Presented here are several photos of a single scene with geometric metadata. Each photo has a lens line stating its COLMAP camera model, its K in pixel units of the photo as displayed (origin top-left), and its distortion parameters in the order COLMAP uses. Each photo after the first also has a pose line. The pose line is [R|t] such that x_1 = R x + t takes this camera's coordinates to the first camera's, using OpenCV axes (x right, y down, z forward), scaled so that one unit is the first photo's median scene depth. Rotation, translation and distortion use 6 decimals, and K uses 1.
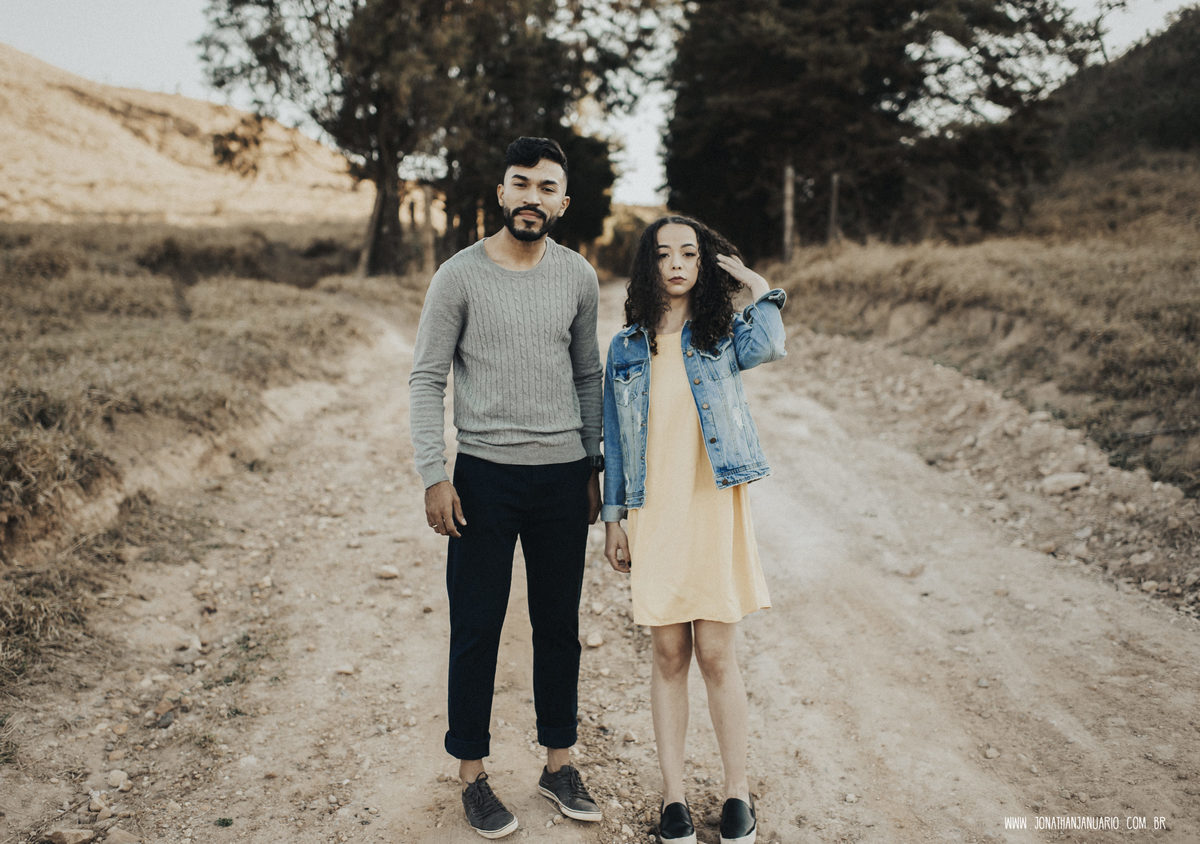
lens RADIAL K [[1372.3, 0, 558.1], [0, 1372.3, 424.4], [0, 0, 1]] dist [-0.010836, 0.011998]
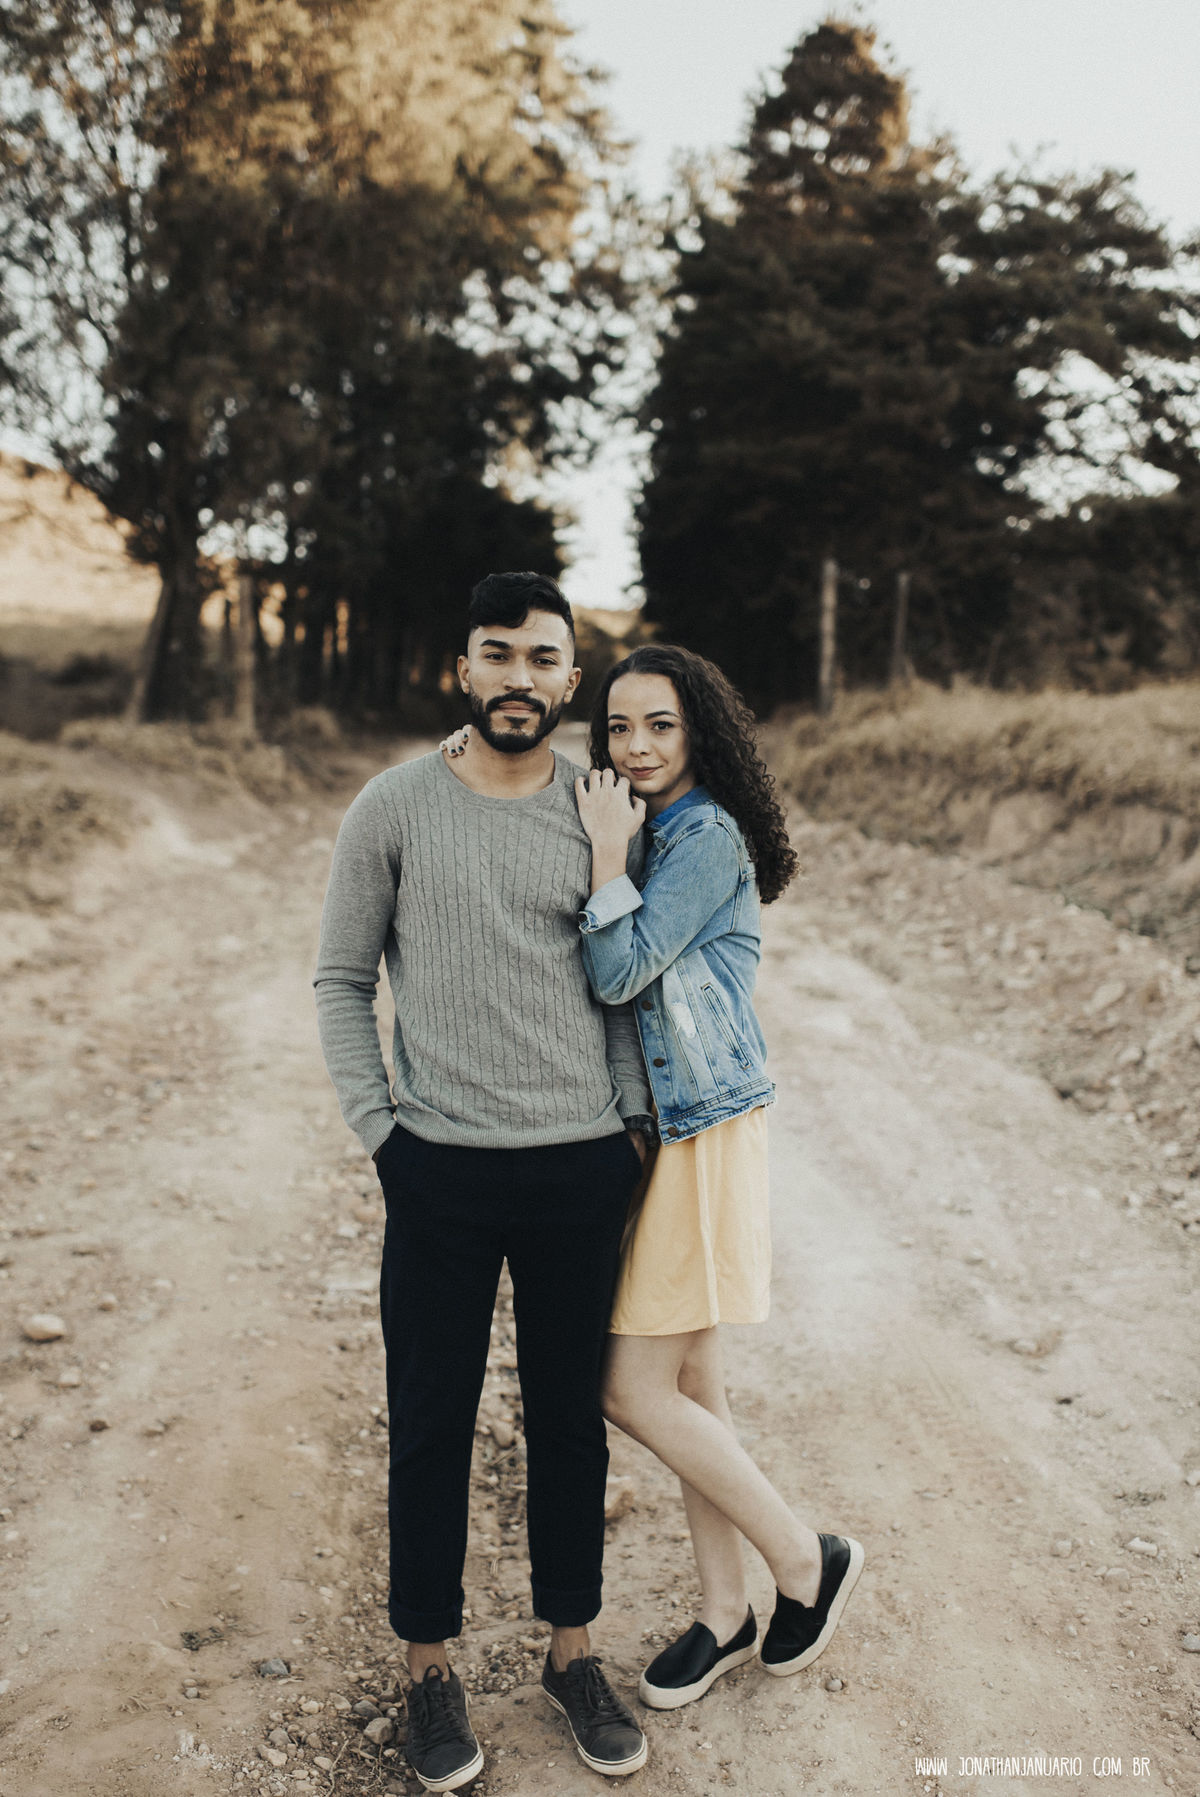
lens RADIAL K [[2043.9, 0, 558.1], [0, 2043.9, 904.8], [0, 0, 1]] dist [-0.002152, 0.009756]
pose [[0.999207, 0.018611, 0.035199, 0.021633], [-0.018180, 0.999756, -0.012520, -0.024768], [-0.035424, 0.011870, 0.999302, 0.111897]]
